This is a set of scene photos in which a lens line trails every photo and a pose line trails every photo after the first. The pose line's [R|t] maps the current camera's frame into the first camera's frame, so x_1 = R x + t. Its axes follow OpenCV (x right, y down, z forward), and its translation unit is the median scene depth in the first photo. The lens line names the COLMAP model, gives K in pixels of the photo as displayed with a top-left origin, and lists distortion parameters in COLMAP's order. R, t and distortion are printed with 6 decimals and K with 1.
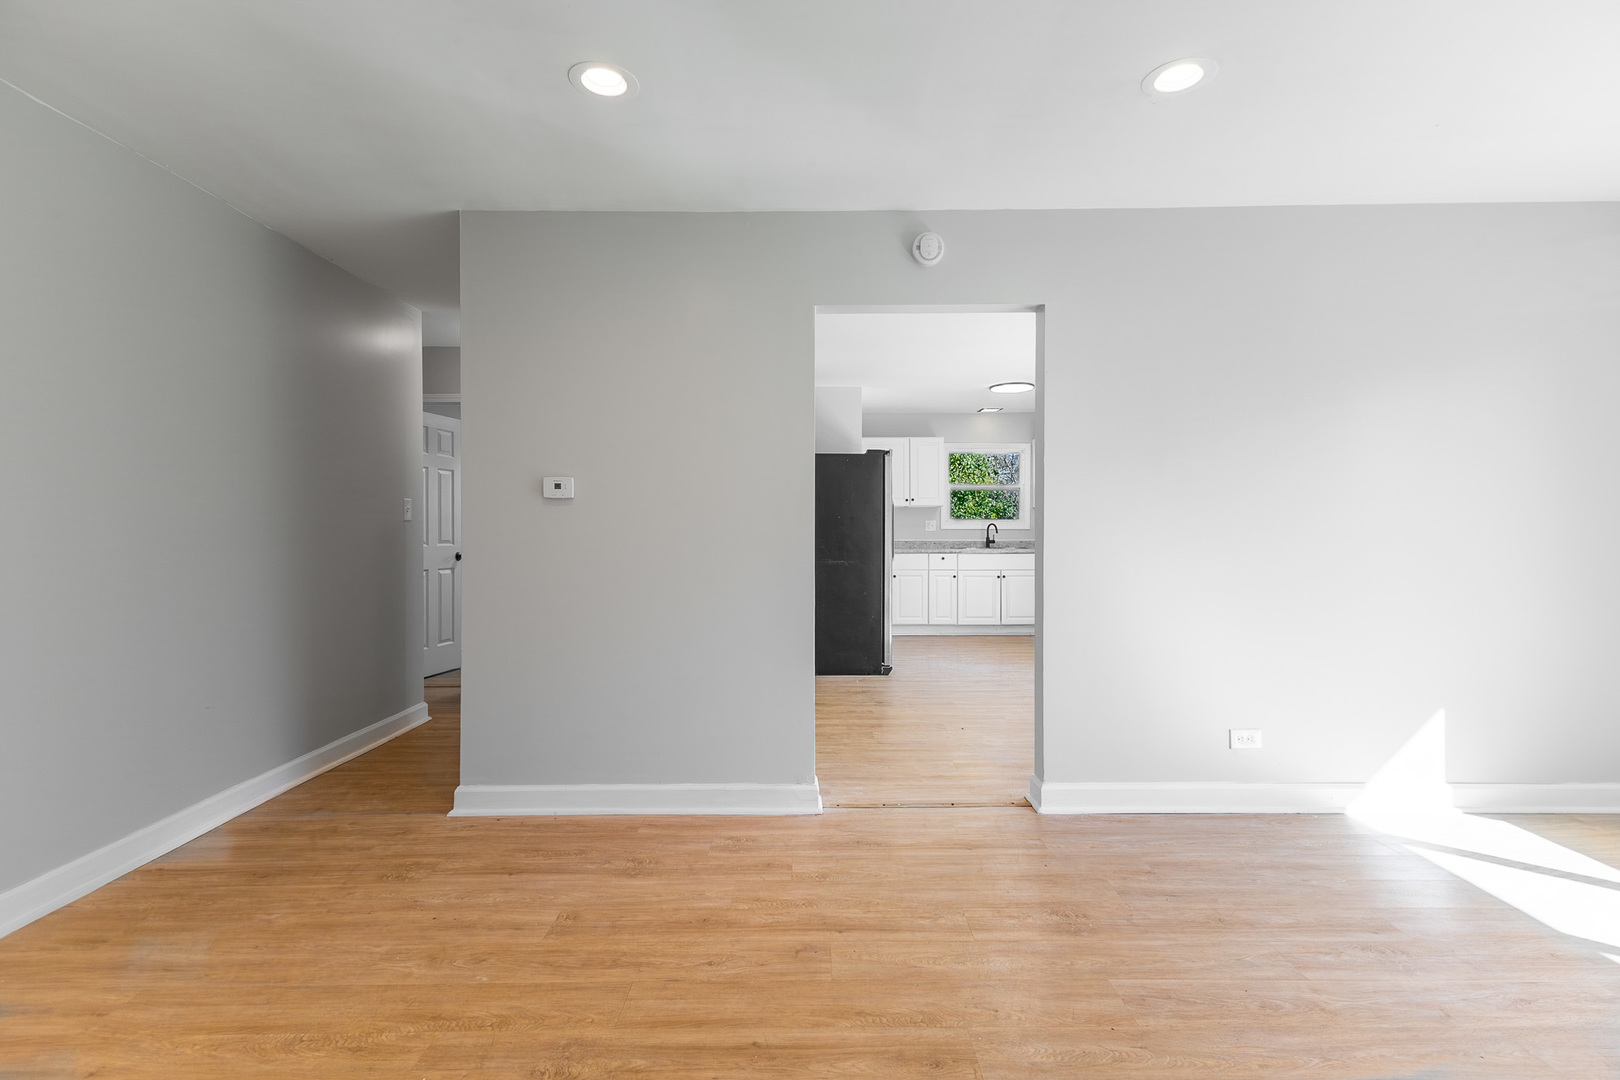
lens RADIAL K [[750.0, 0, 812.1], [0, 750.0, 531.7], [0, 0, 1]] dist [0.019832, 0.000386]
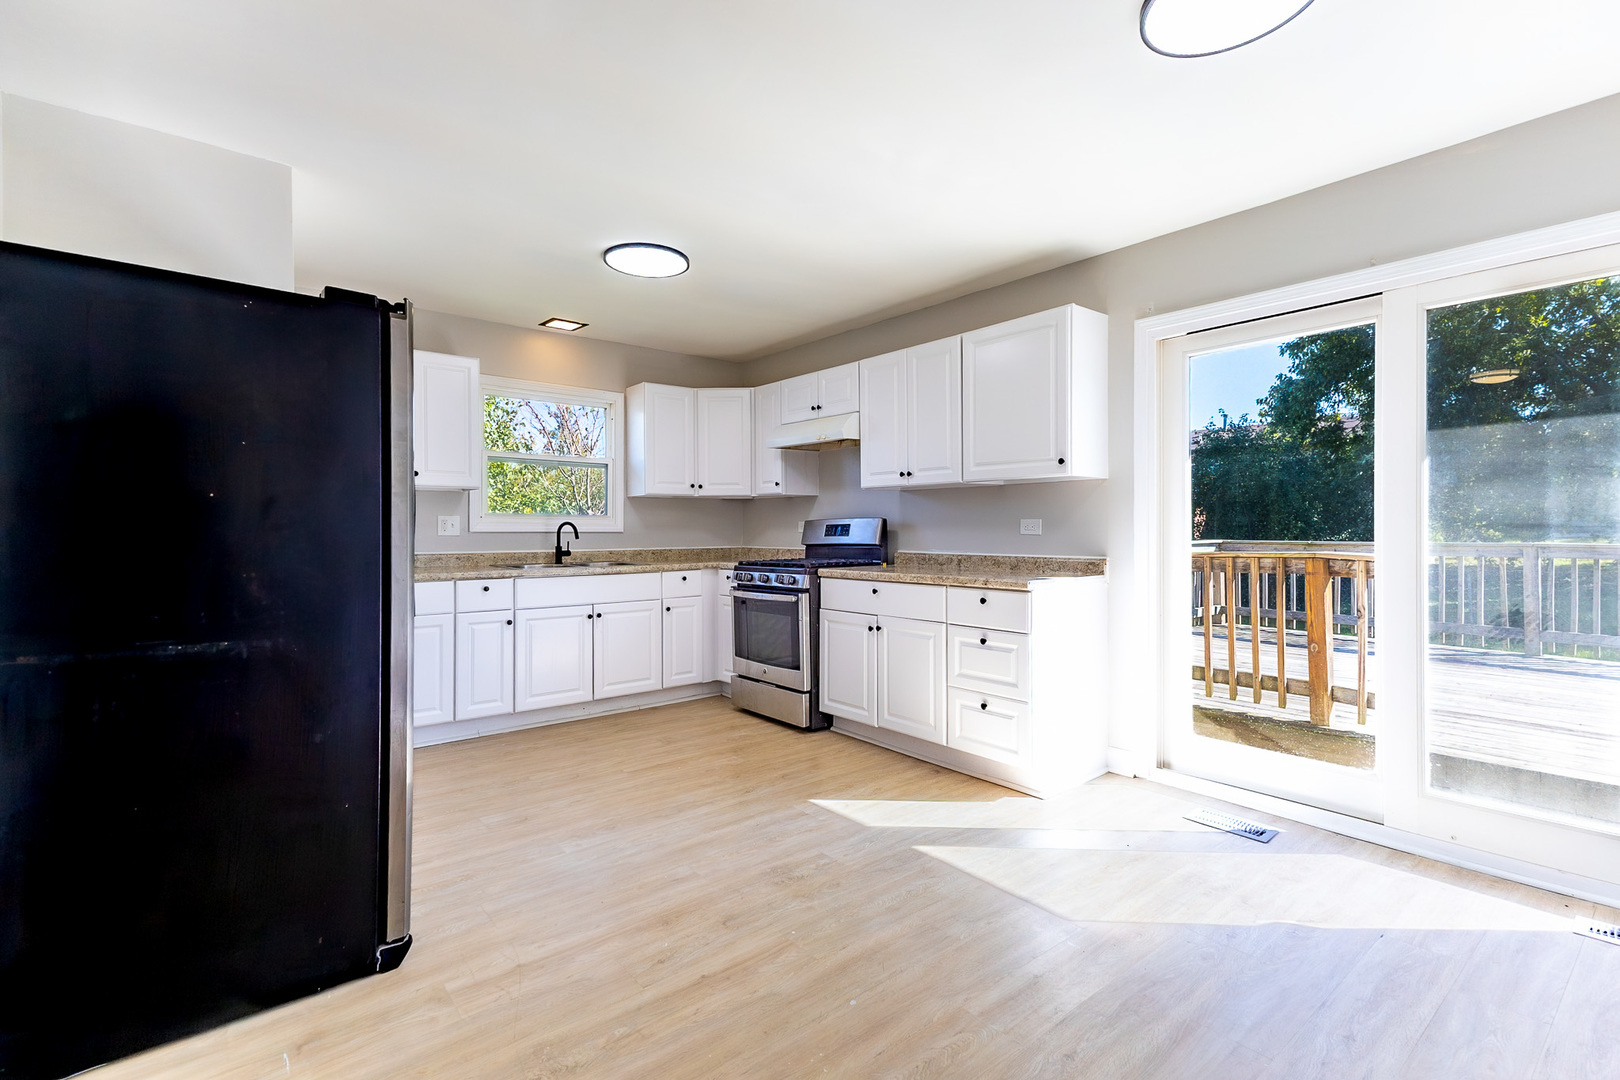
lens RADIAL K [[750.0, 0, 812.9], [0, 750.0, 529.2], [0, 0, 1]] dist [0.019832, 0.000386]
pose [[0.775553, -0.000070, 0.631282, 0.021009], [0.004403, 0.999976, -0.005298, -0.001625], [-0.631267, 0.006888, 0.775535, 0.428326]]
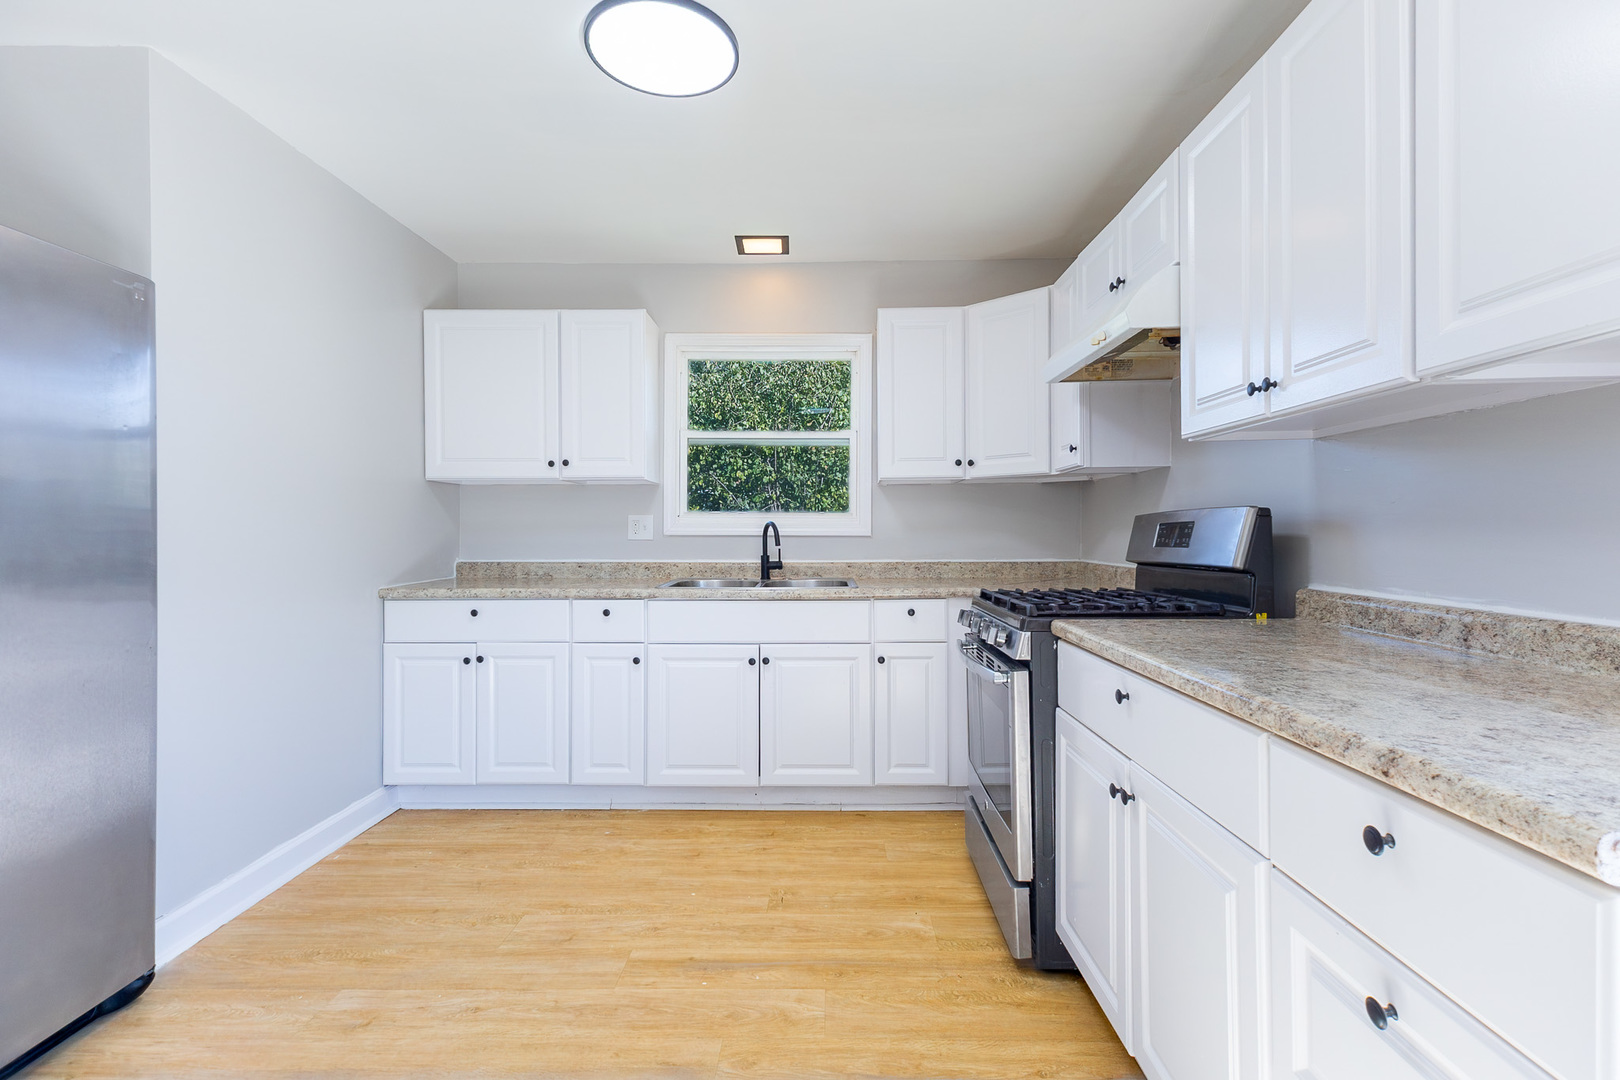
lens RADIAL K [[750.0, 0, 816.6], [0, 750.0, 530.8], [0, 0, 1]] dist [0.019832, 0.000386]
pose [[0.999670, 0.000864, -0.025657, 0.272792], [-0.001045, 0.999975, -0.007064, -0.003150], [0.025650, 0.007088, 0.999646, 0.582588]]
